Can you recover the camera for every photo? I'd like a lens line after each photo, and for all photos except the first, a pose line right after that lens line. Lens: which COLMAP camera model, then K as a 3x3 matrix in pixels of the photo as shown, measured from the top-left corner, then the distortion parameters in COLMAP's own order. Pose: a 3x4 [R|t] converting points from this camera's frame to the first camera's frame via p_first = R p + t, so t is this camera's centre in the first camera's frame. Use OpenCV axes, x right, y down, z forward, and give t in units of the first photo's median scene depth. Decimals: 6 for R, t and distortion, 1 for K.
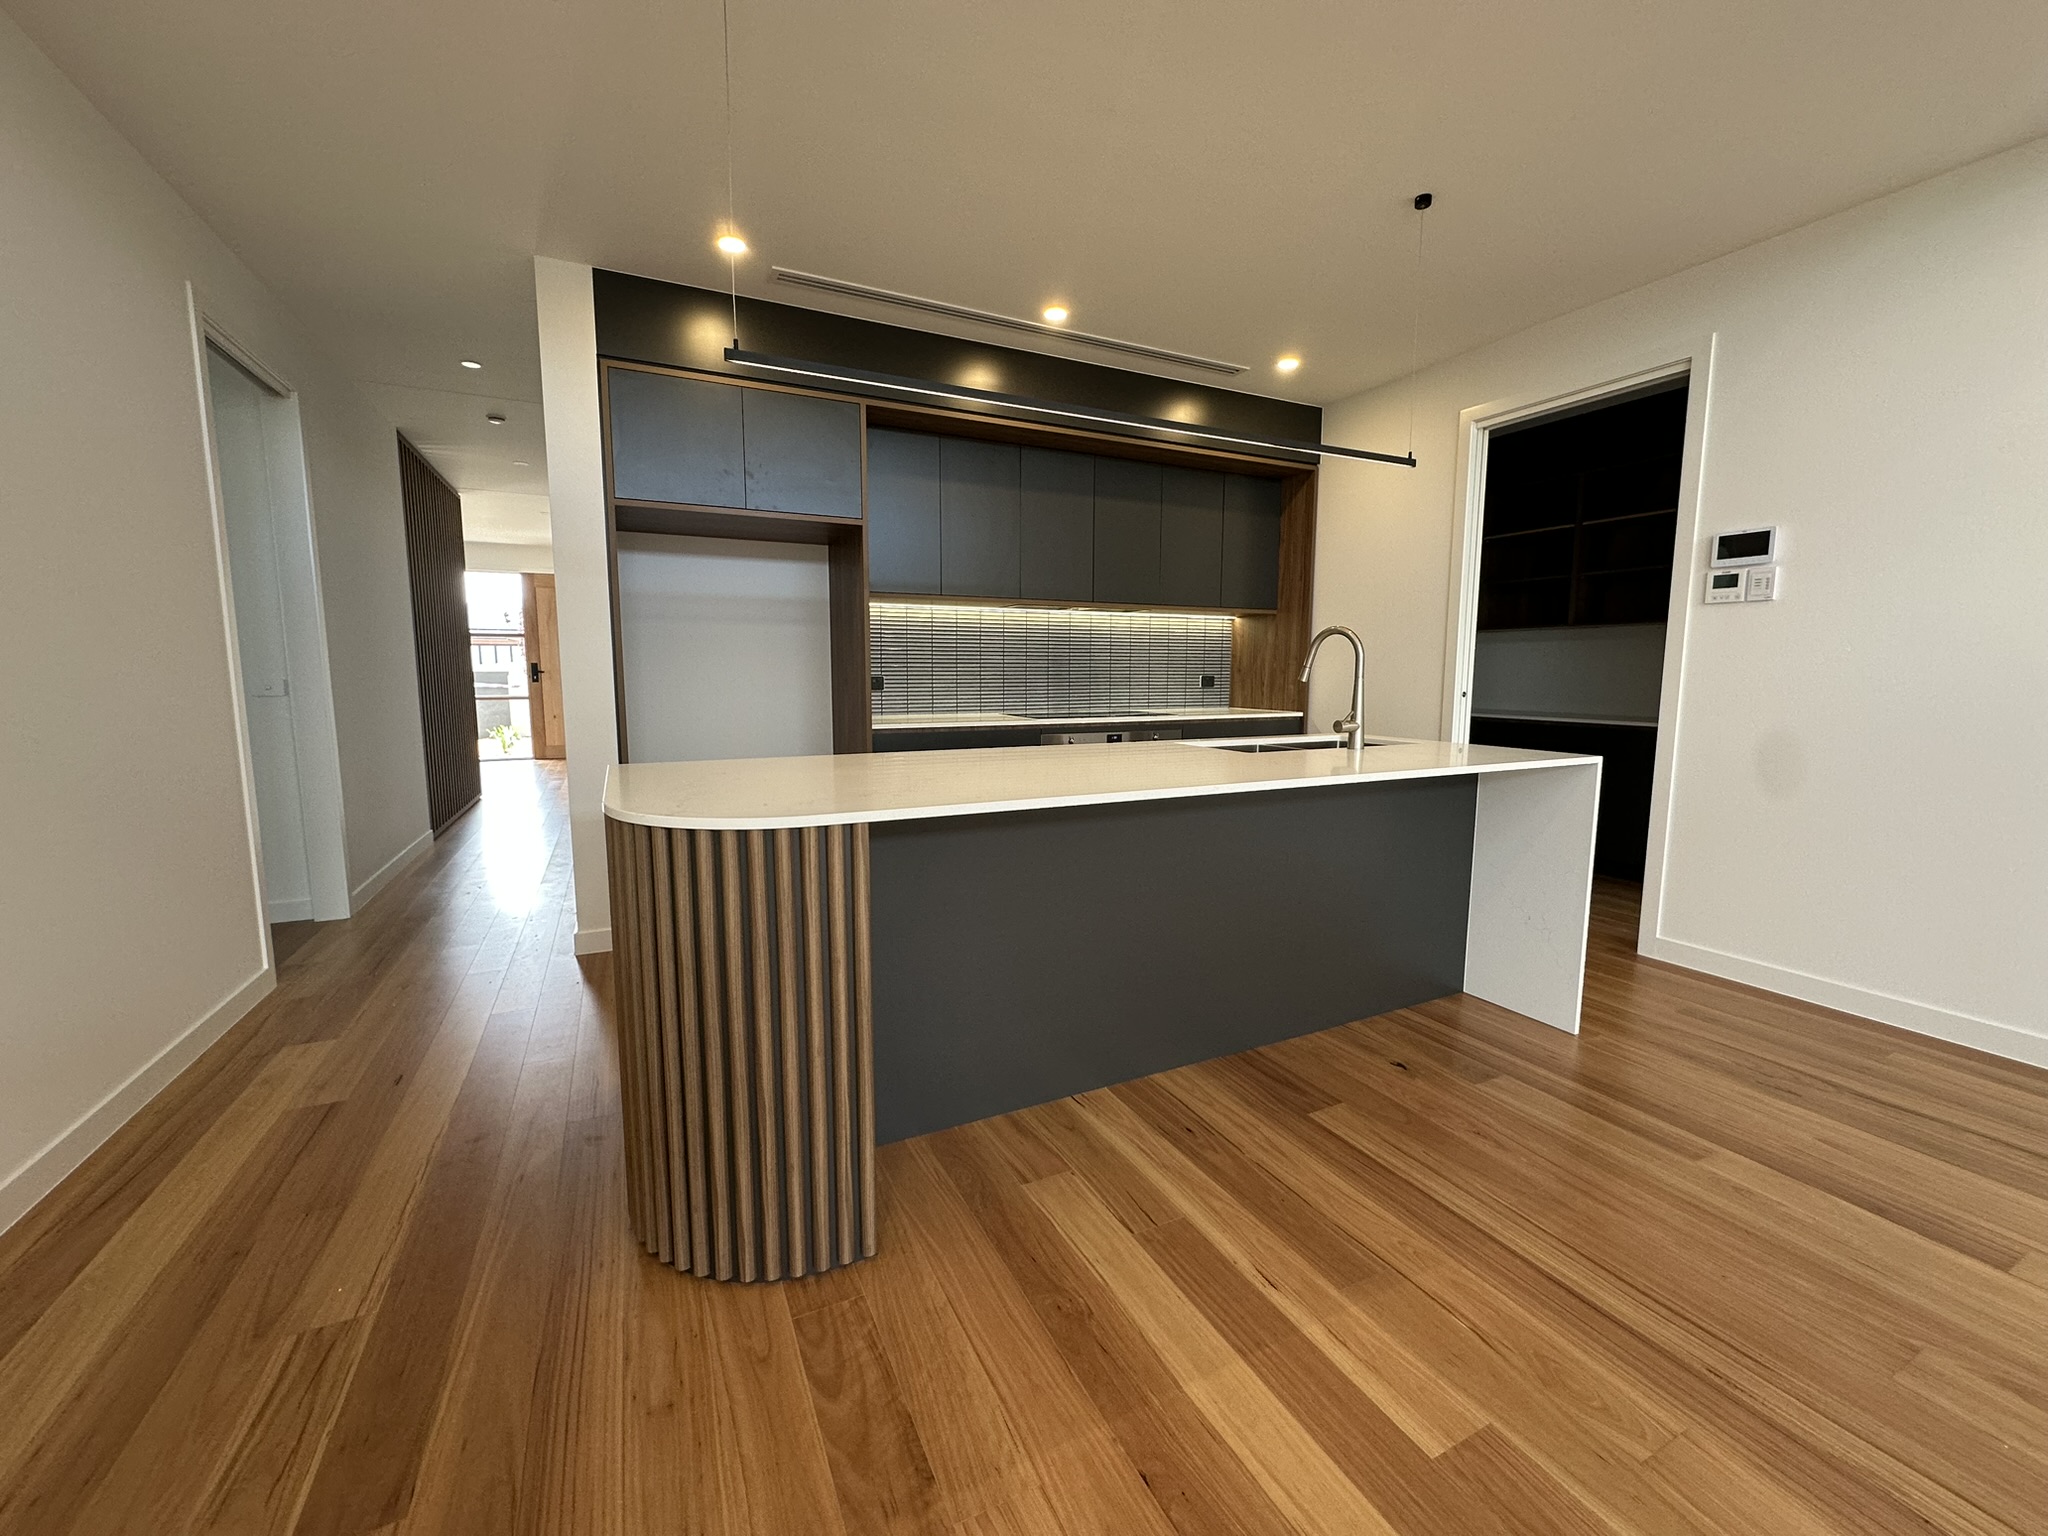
lens RADIAL K [[815.6, 0, 1030.6], [0, 815.6, 764.3], [0, 0, 1]] dist [-0.001379, -0.000032]
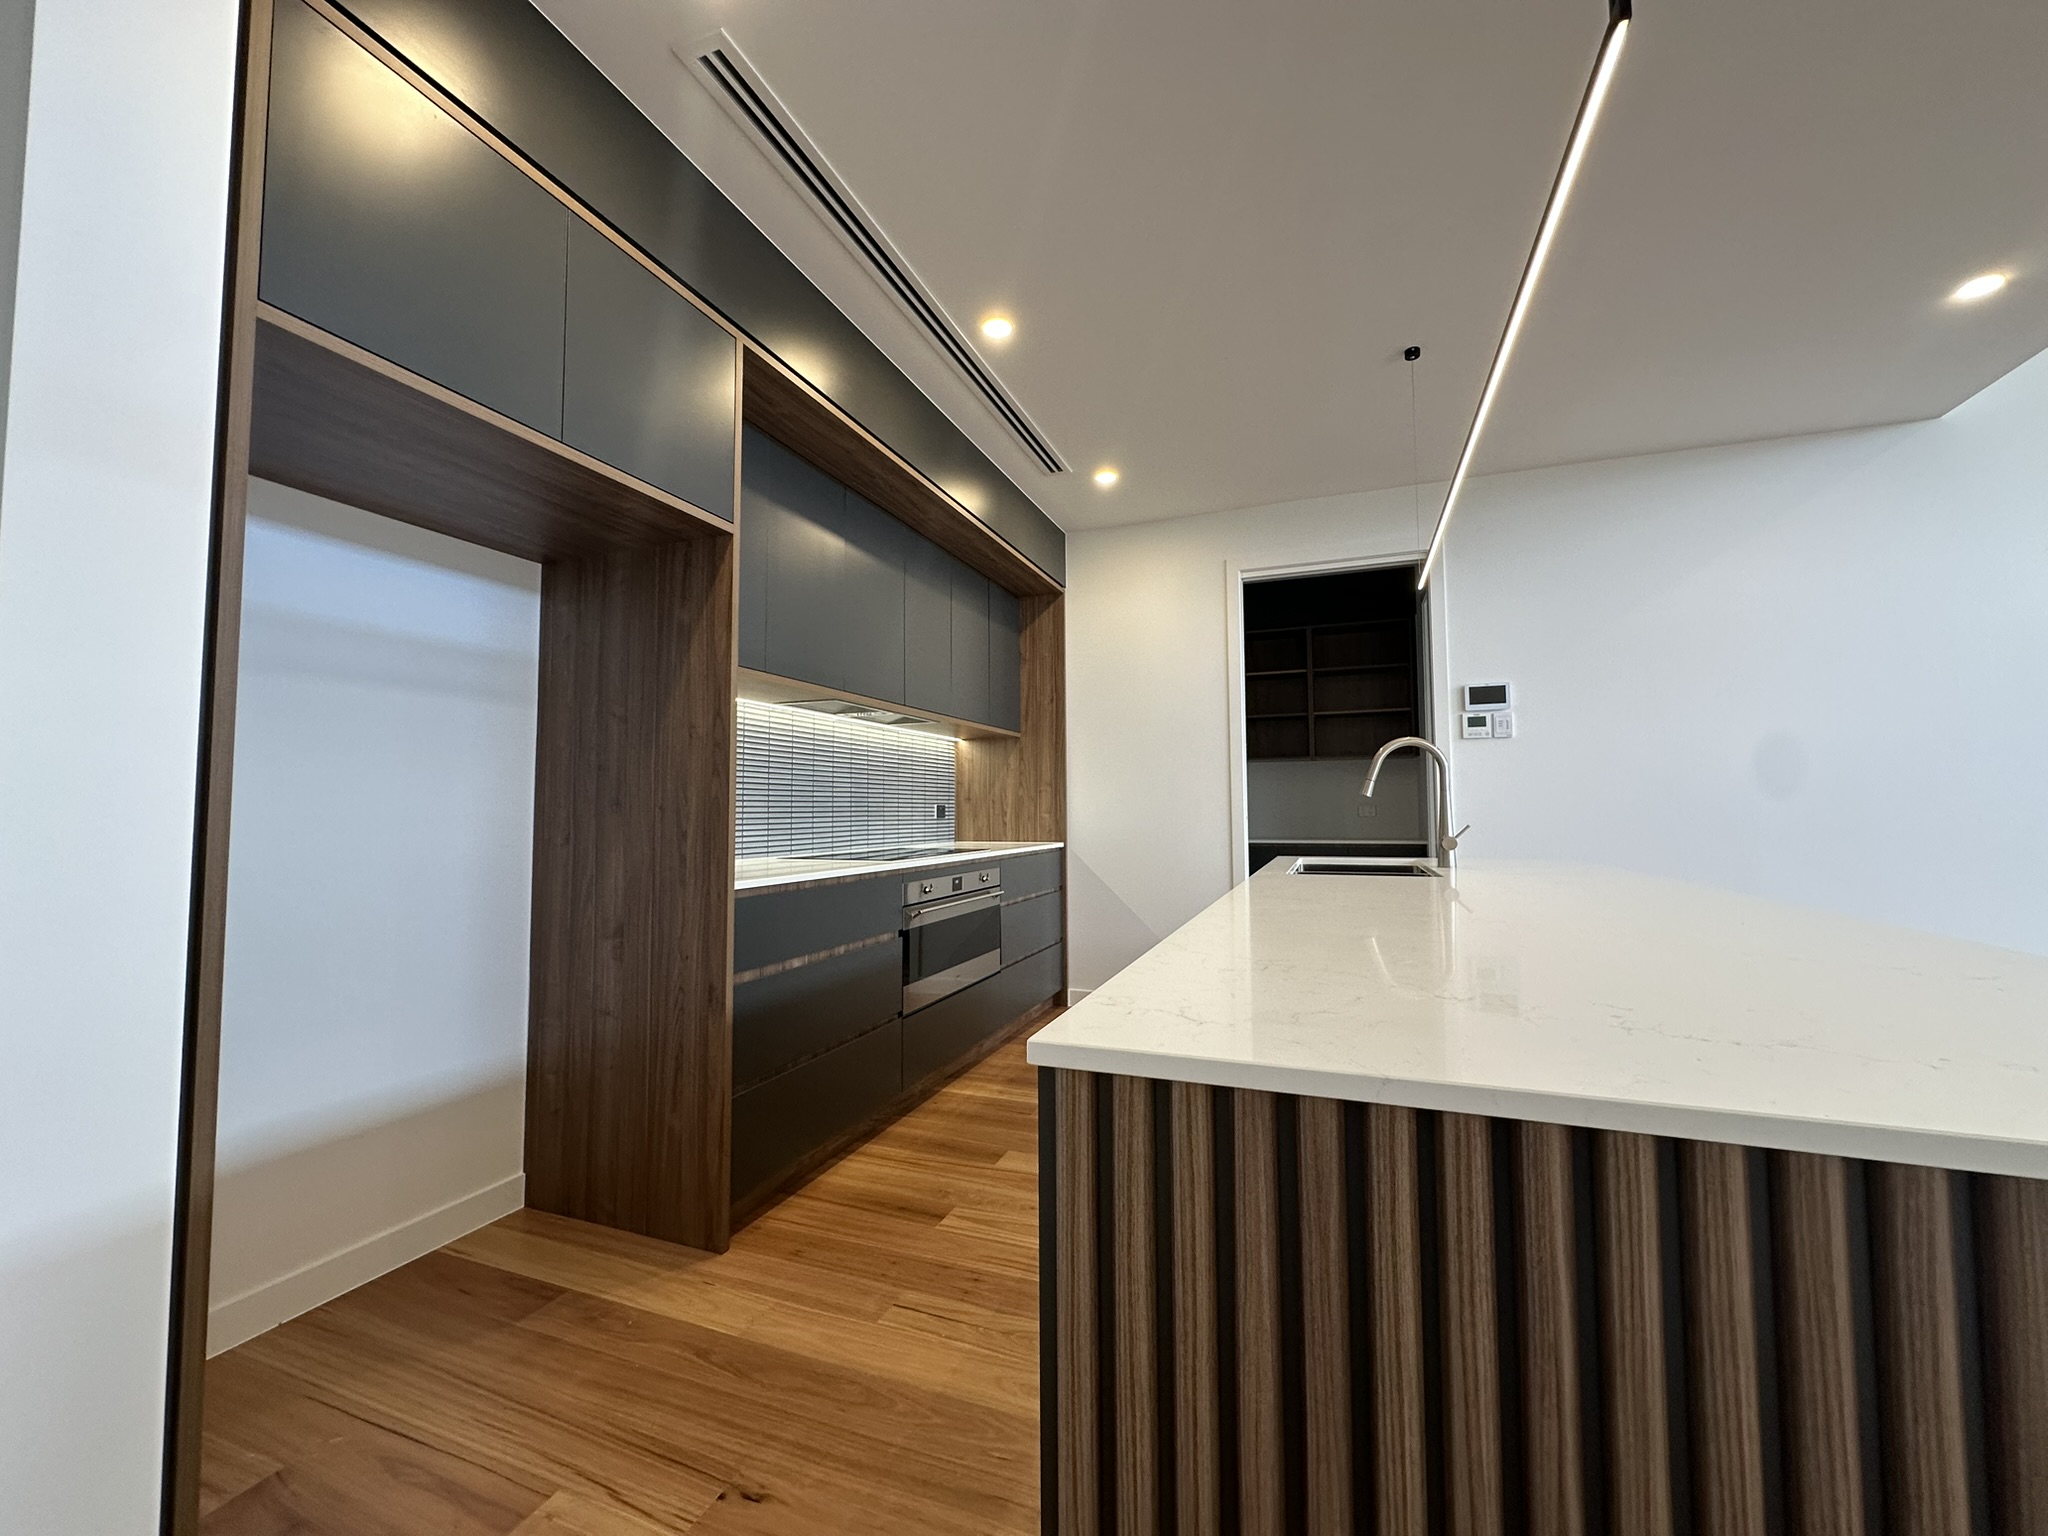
lens RADIAL K [[815.6, 0, 1023.3], [0, 815.6, 769.8], [0, 0, 1]] dist [-0.001379, -0.000032]
pose [[0.733863, 0.027200, 0.678752, -0.397376], [0.086913, 0.987226, -0.133531, -0.031032], [-0.673714, 0.156986, 0.722125, 0.424769]]
